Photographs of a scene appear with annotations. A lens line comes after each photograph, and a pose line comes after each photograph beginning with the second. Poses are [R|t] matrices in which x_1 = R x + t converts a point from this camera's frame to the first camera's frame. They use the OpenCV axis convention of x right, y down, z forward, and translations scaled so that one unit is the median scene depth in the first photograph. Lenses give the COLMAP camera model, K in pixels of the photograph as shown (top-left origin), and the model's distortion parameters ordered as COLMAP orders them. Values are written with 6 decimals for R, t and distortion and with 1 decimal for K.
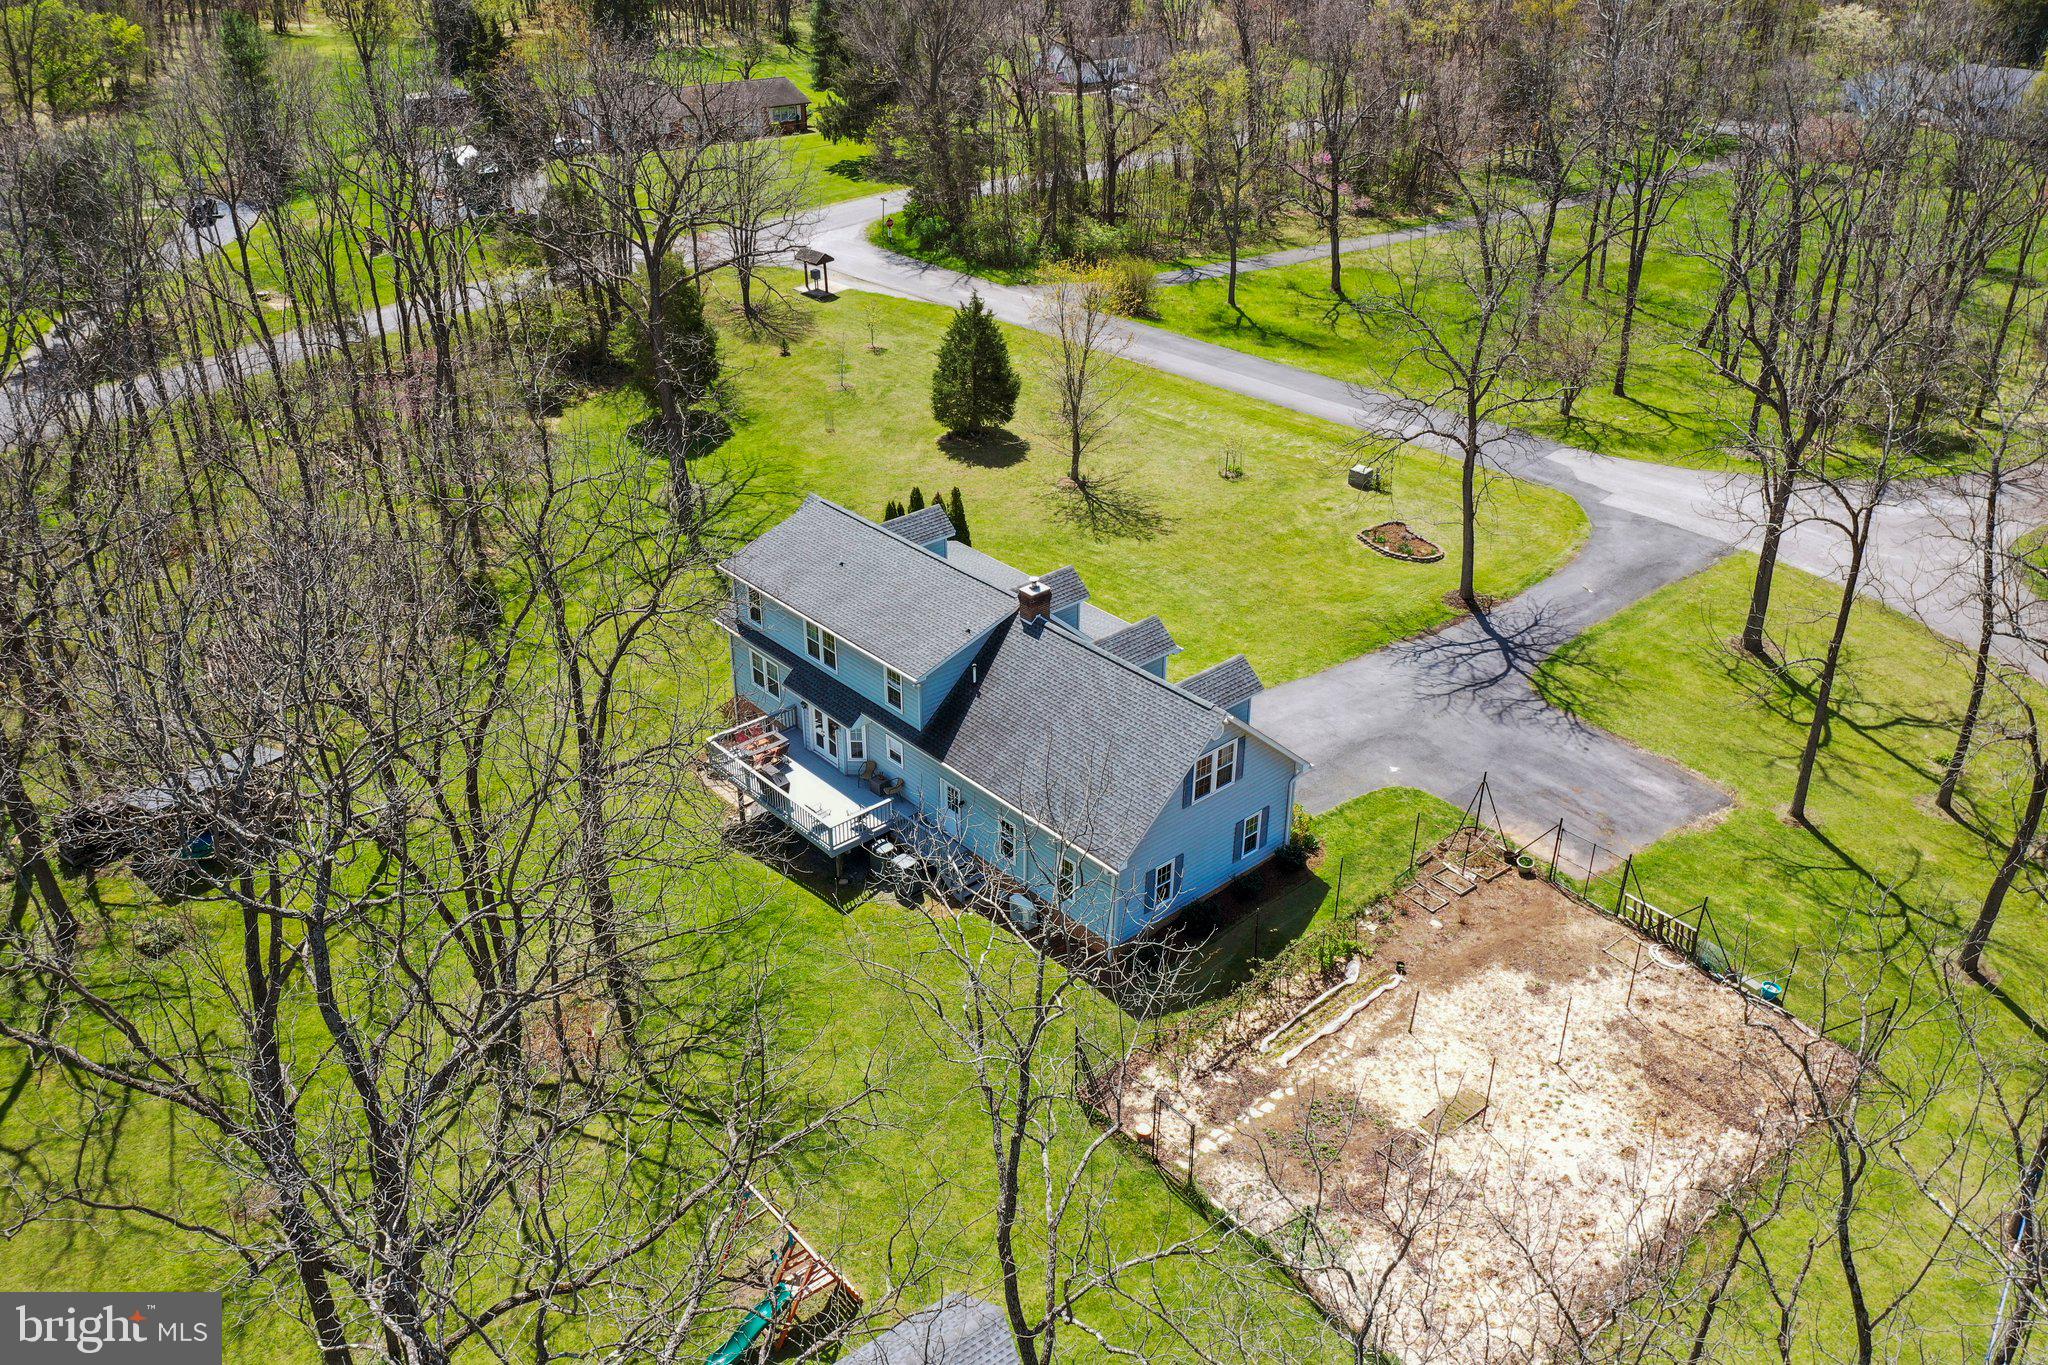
lens RADIAL K [[1610.7, 0, 1017.9], [0, 1610.7, 673.4], [0, 0, 1]] dist [-0.008025, 0.002762]
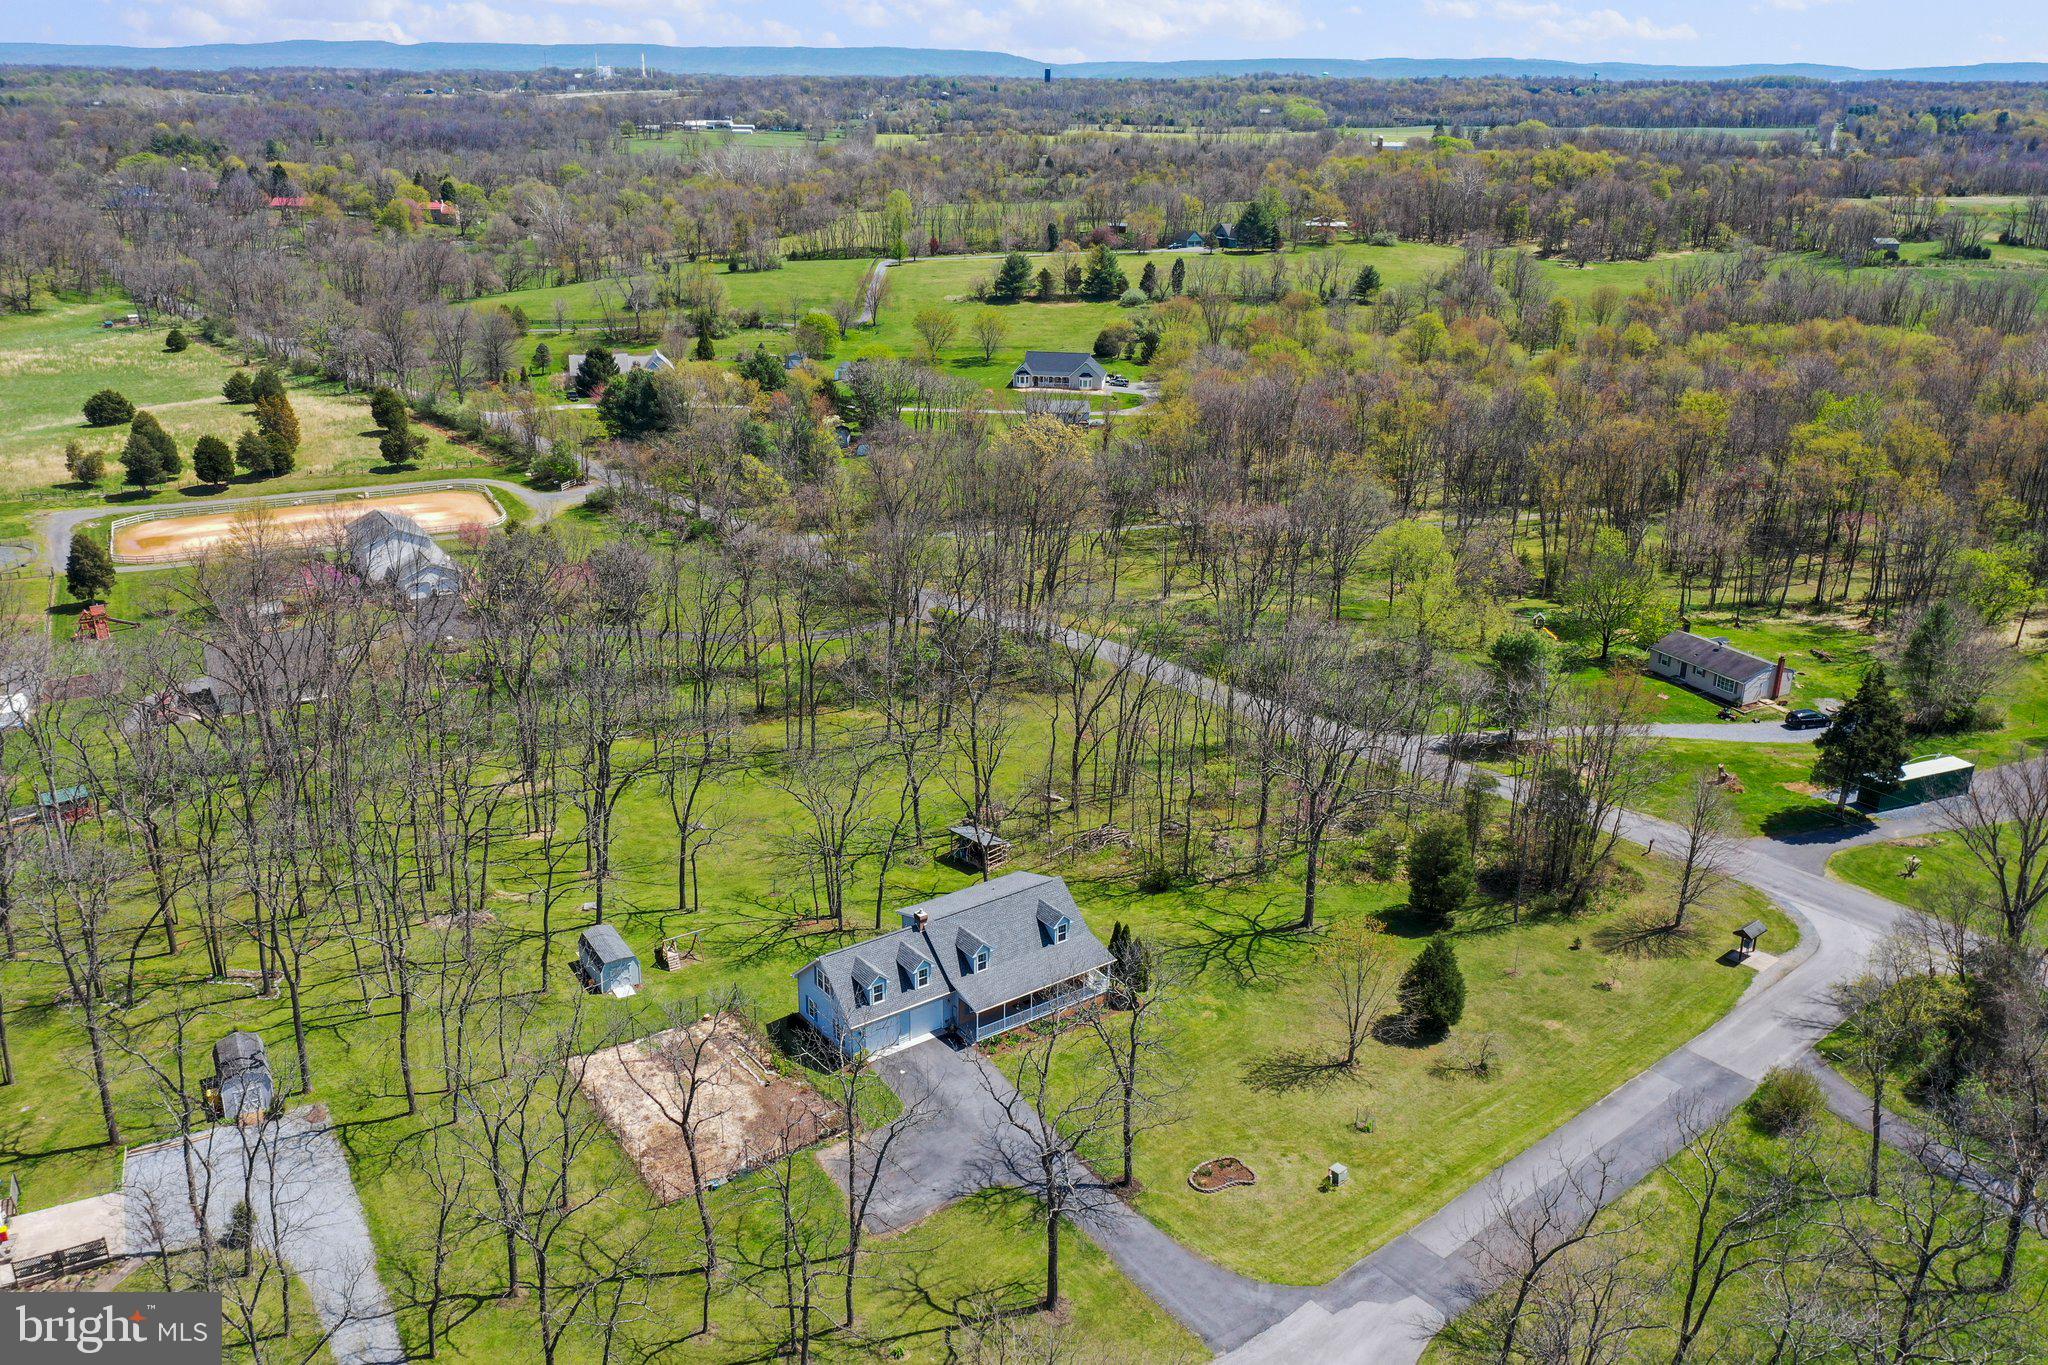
lens RADIAL K [[1610.7, 0, 1017.9], [0, 1610.7, 673.4], [0, 0, 1]] dist [-0.008025, 0.002762]
pose [[-0.099133, 0.339833, -0.935247, 1.590828], [-0.482880, 0.805365, 0.343823, -0.929898], [0.870057, 0.485696, 0.084261, 0.602970]]
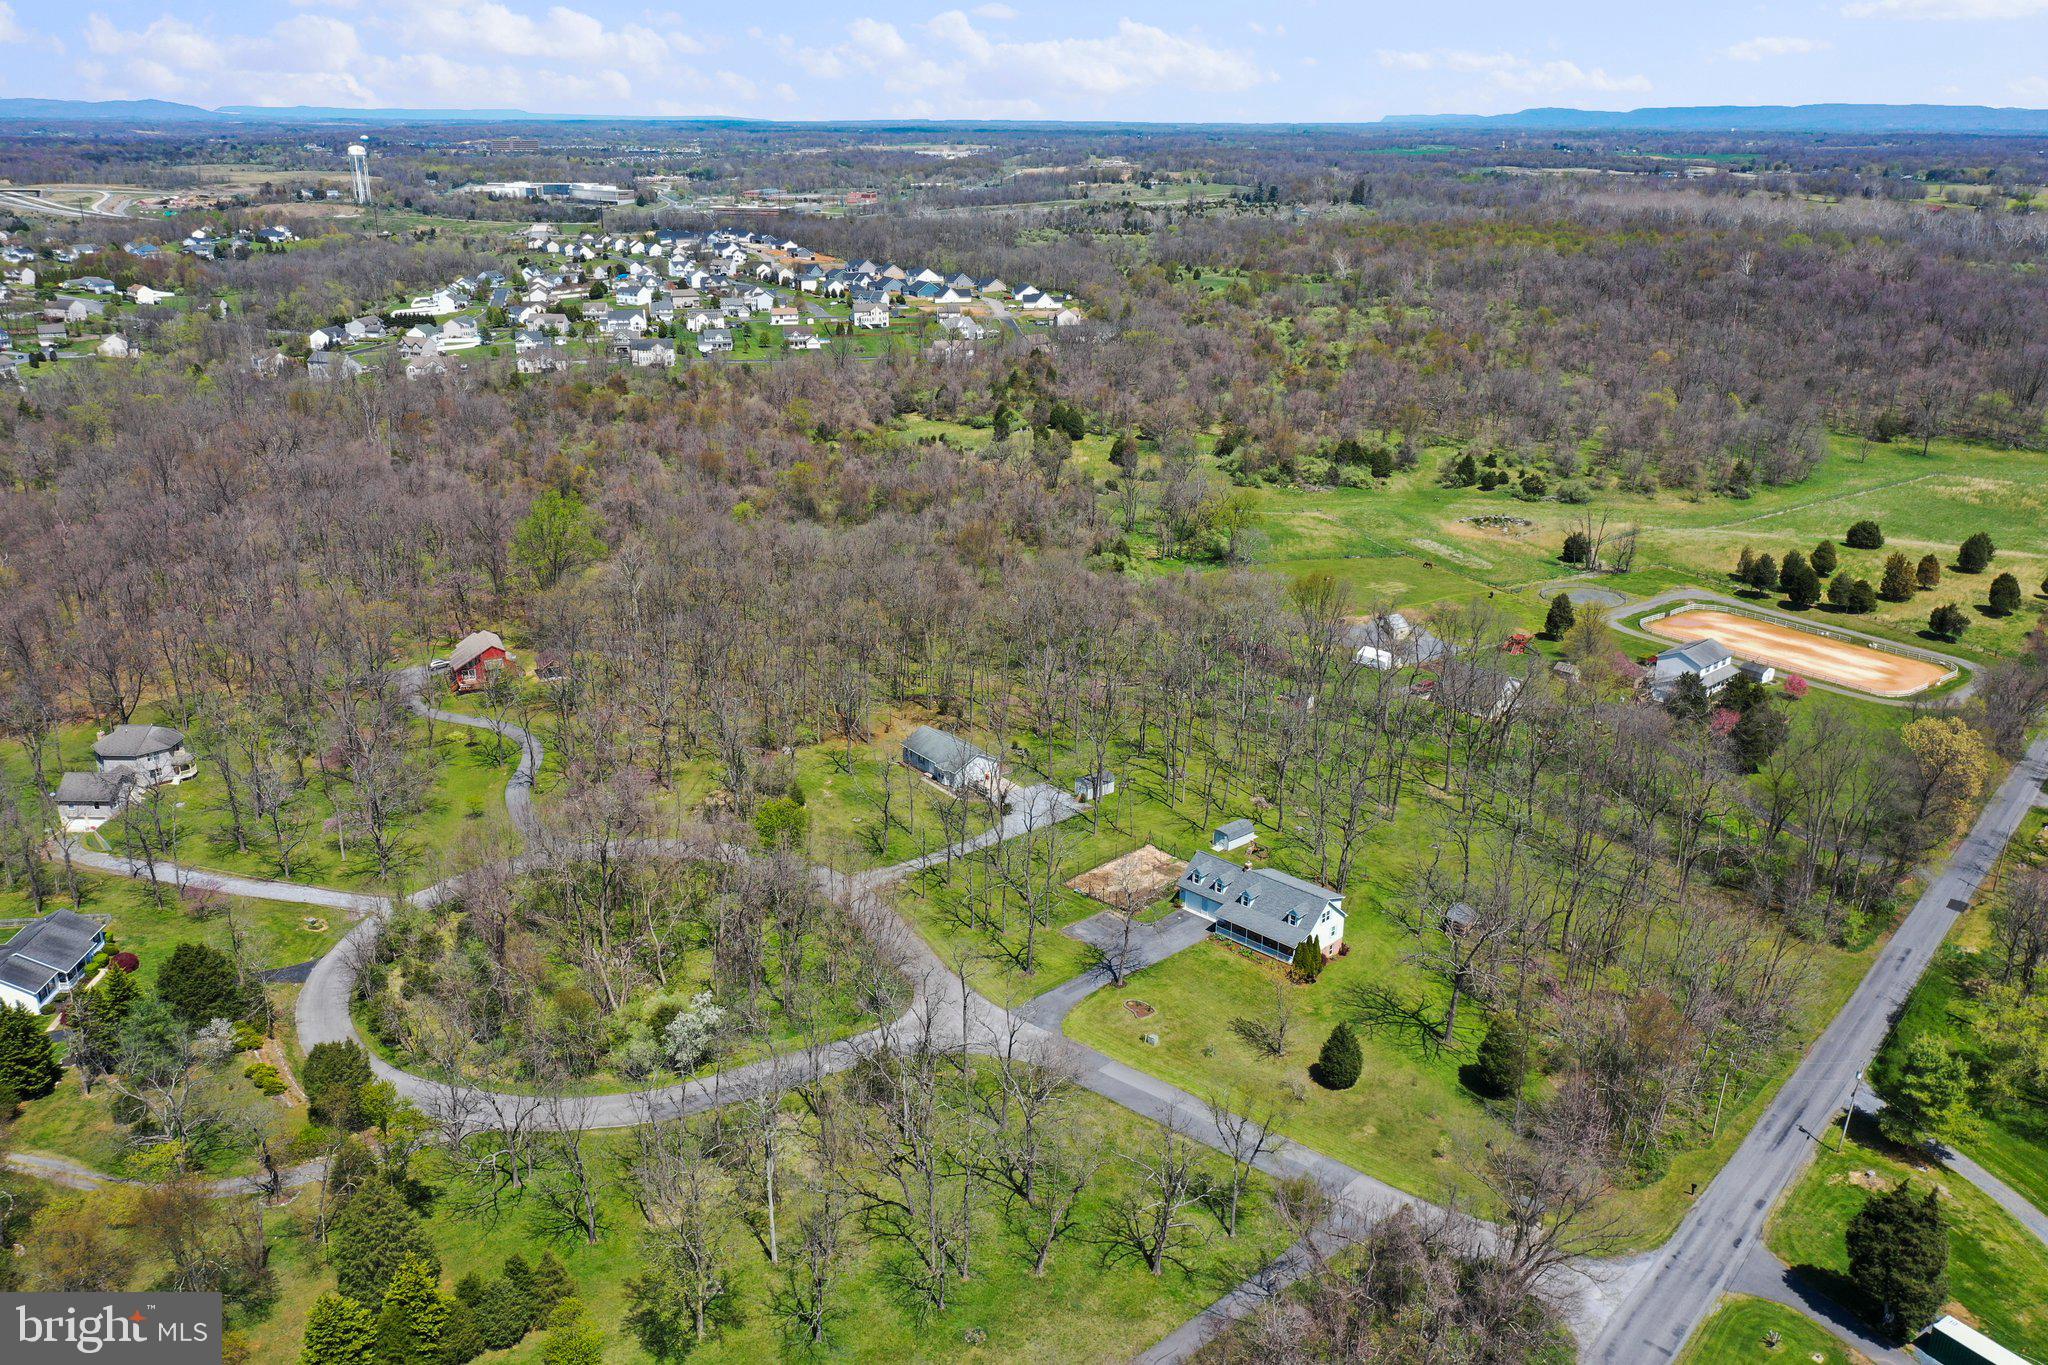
lens RADIAL K [[1610.7, 0, 1017.9], [0, 1610.7, 673.4], [0, 0, 1]] dist [-0.008025, 0.002762]
pose [[-0.997444, 0.006920, -0.071114, 0.691524], [-0.047768, 0.675582, 0.735736, -2.636486], [0.053135, 0.737252, -0.673525, 2.651920]]
